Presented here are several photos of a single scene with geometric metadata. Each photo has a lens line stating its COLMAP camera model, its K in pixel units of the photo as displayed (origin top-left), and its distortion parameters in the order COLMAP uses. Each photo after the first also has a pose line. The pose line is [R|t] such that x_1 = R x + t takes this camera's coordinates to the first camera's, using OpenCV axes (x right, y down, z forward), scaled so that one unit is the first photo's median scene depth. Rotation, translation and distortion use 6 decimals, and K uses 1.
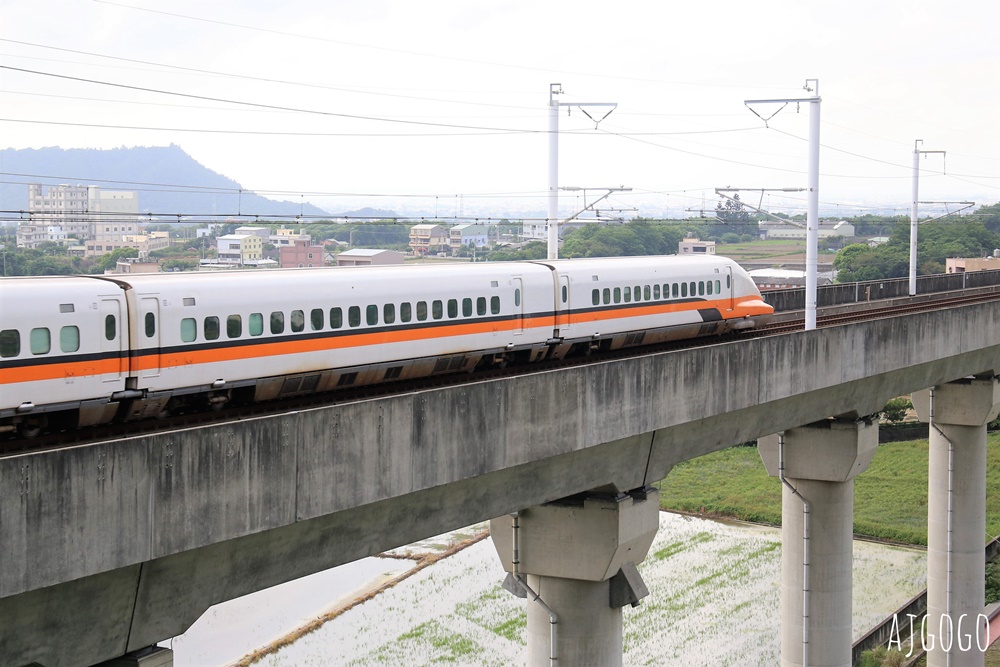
lens RADIAL K [[2007.6, 0, 538.6], [0, 2007.6, 334.8], [0, 0, 1]] dist [0.342920, 0.000000]
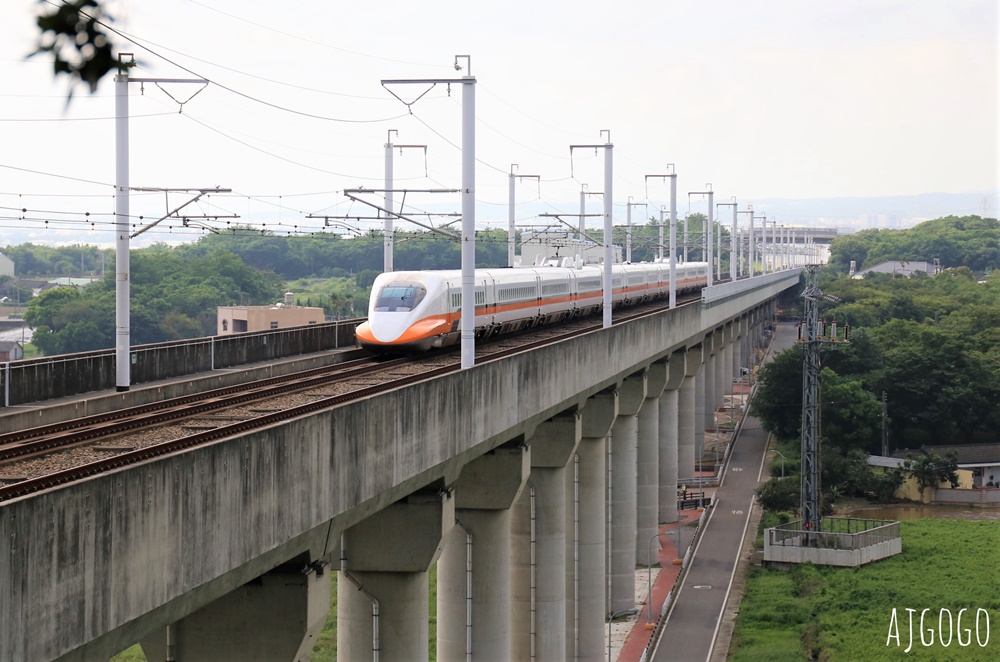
lens RADIAL K [[3238.7, 0, 467.6], [0, 3238.7, 301.5], [0, 0, 1]] dist [0.592664, 0.000000]
pose [[0.955766, -0.013236, 0.293830, -0.133425], [0.025475, 0.998958, -0.037865, 0.011746], [-0.293022, 0.043675, 0.955108, -0.128590]]
